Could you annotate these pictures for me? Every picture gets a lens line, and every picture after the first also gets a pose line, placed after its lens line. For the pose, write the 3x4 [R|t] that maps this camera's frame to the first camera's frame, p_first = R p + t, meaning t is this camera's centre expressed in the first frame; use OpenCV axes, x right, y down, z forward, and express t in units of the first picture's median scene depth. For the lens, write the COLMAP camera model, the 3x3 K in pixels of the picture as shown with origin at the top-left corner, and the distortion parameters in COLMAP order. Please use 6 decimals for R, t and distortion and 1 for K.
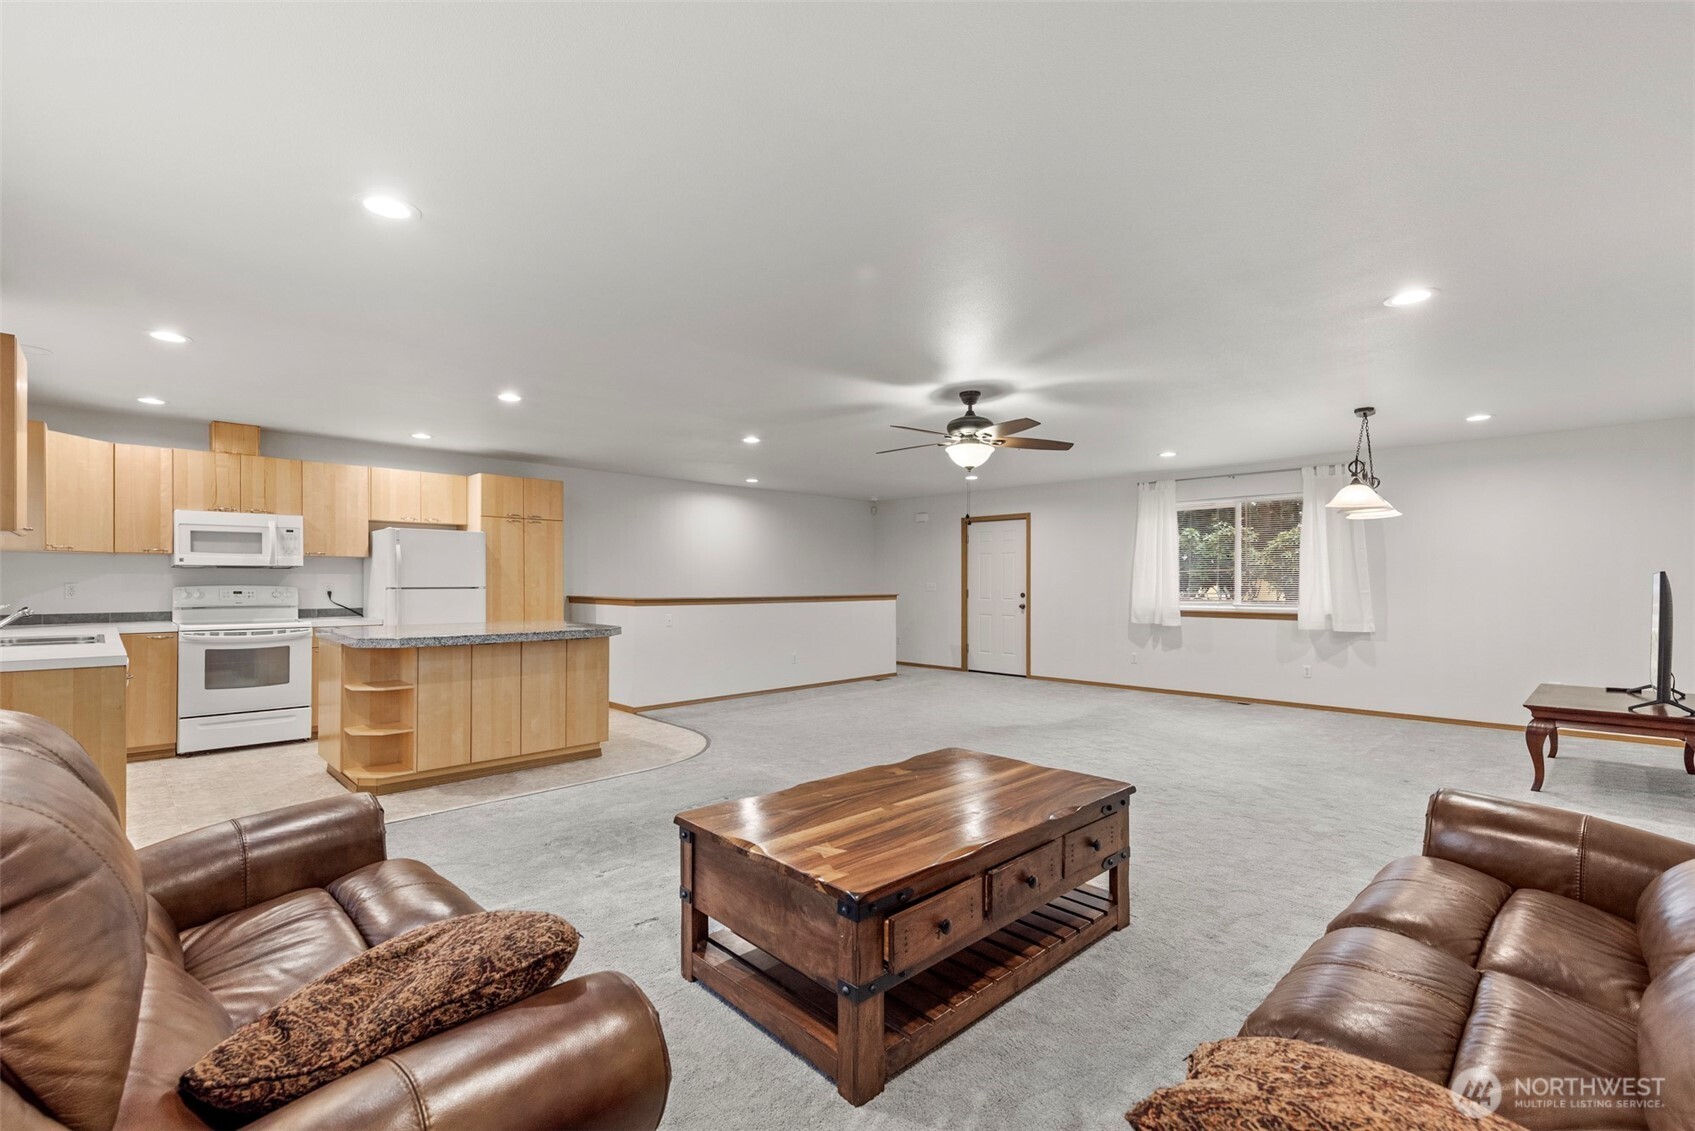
lens RADIAL K [[737.1, 0, 846.6], [0, 737.1, 584.0], [0, 0, 1]] dist [0.002203, -0.000121]
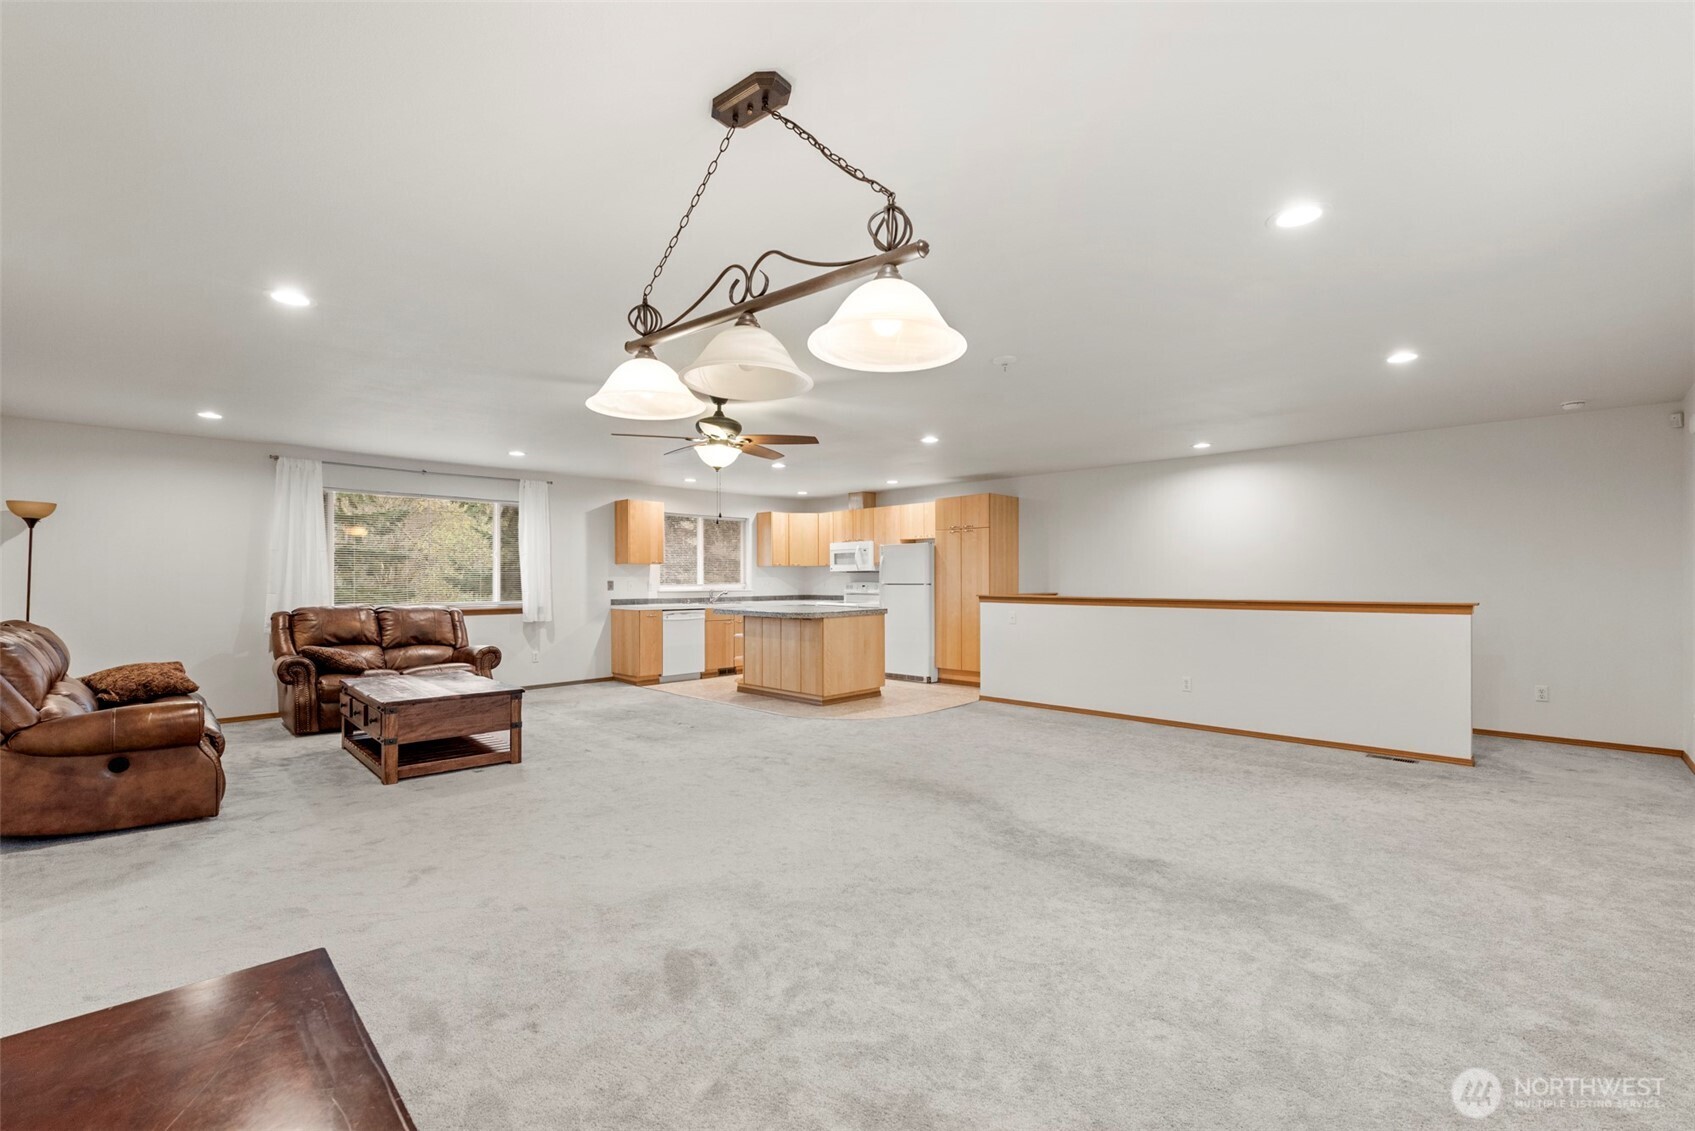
lens RADIAL K [[737.1, 0, 846.6], [0, 737.1, 584.0], [0, 0, 1]] dist [0.002203, -0.000121]
pose [[0.011149, 0.004102, -0.999929, 0.976926], [-0.002922, 0.999987, 0.004069, -0.000691], [0.999934, 0.002877, 0.011161, 0.955210]]
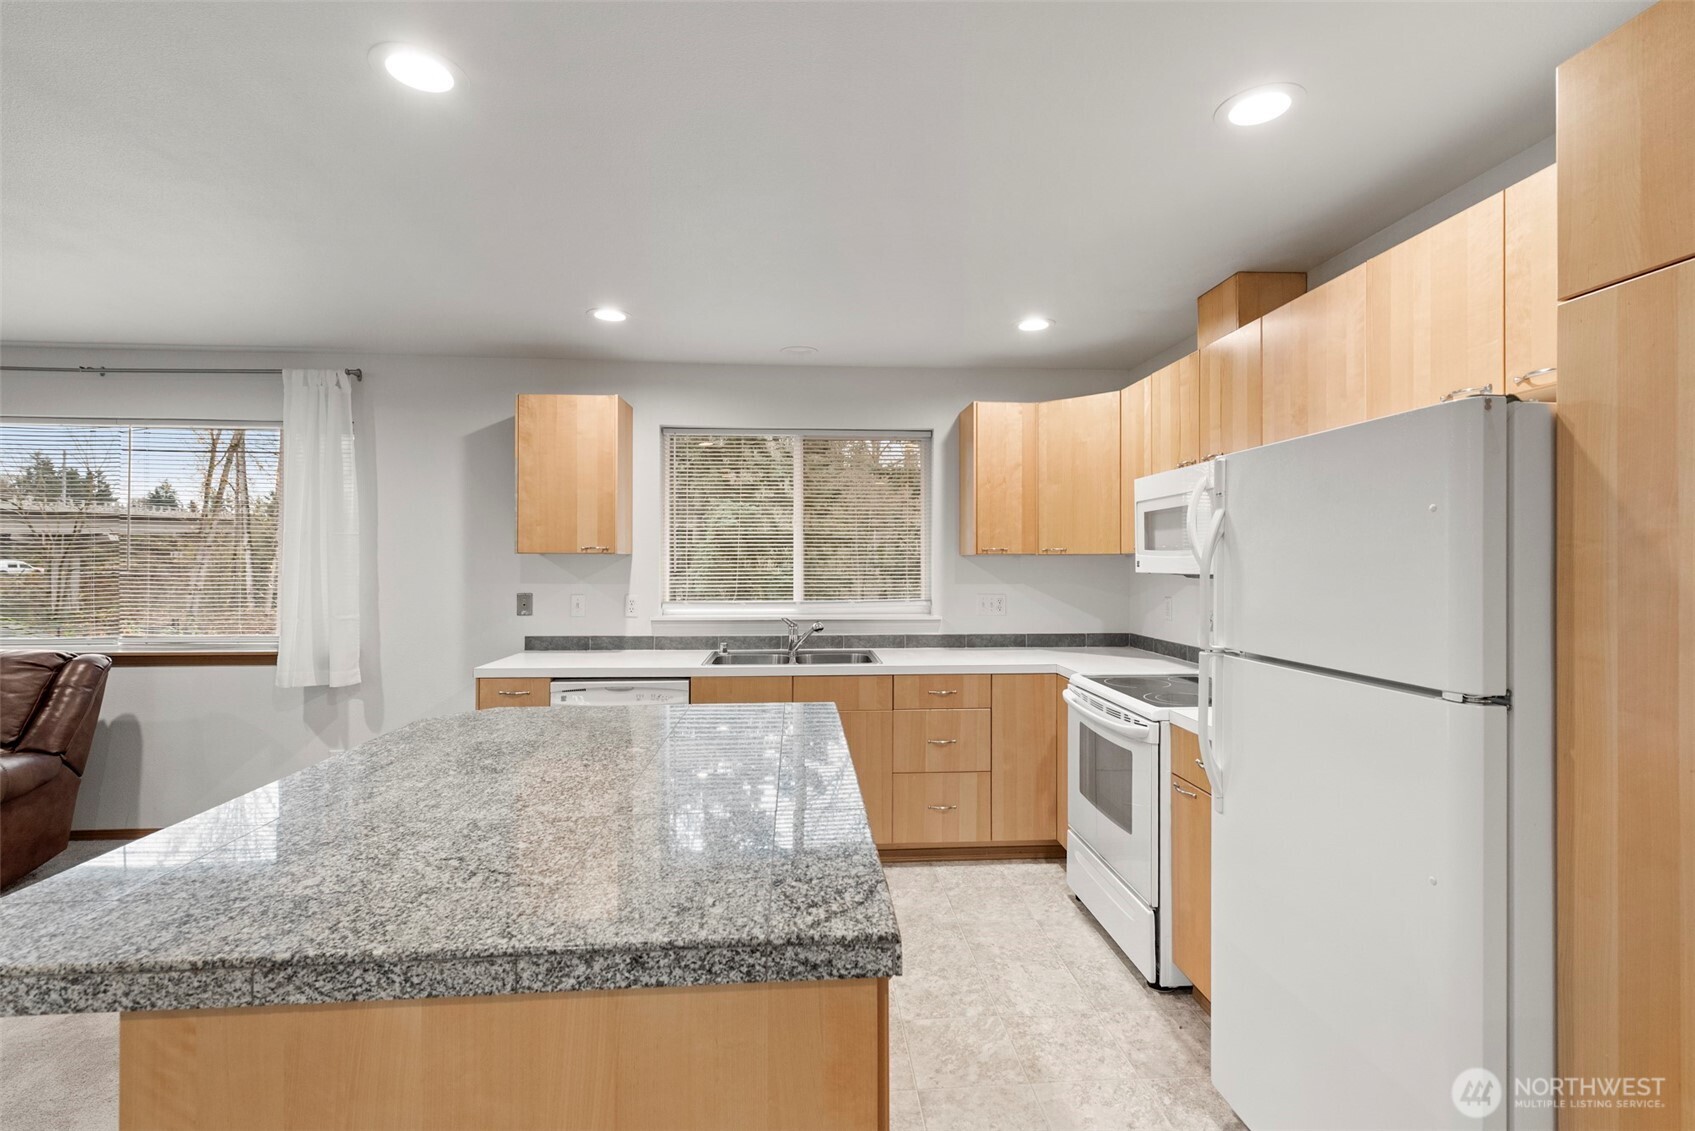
lens RADIAL K [[767.0, 0, 847.5], [0, 767.0, 565.5], [0, 0, 1]] dist [0.002083, -0.000168]
pose [[-0.661674, 0.001656, -0.749790, -0.279221], [-0.007310, 0.999936, 0.008660, -0.033065], [0.749756, 0.011211, -0.661619, 1.152108]]
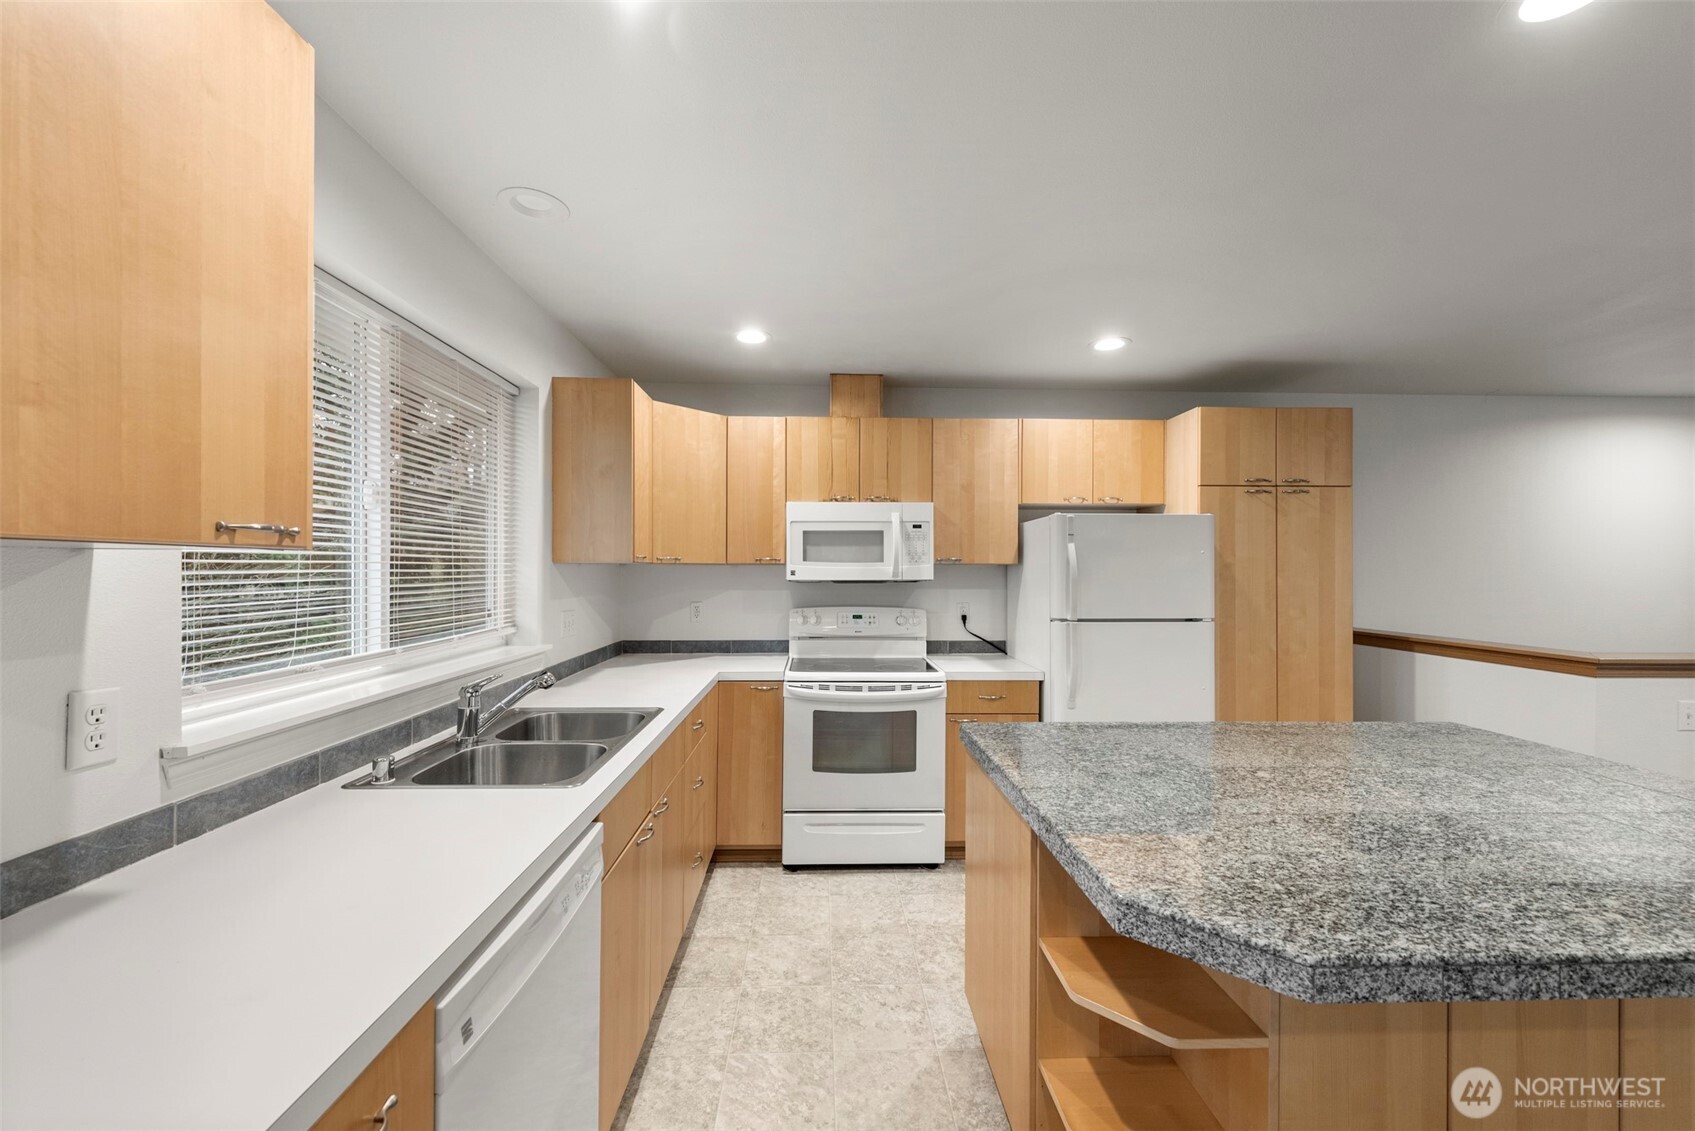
lens RADIAL K [[663.6, 0, 847.5], [0, 663.6, 565.5], [0, 0, 1]] dist [0.013765, -0.005276]
pose [[0.731826, -0.004077, -0.681479, -0.407852], [-0.005596, 0.999912, -0.011991, -0.030419], [0.681469, 0.012588, 0.731739, 0.539646]]
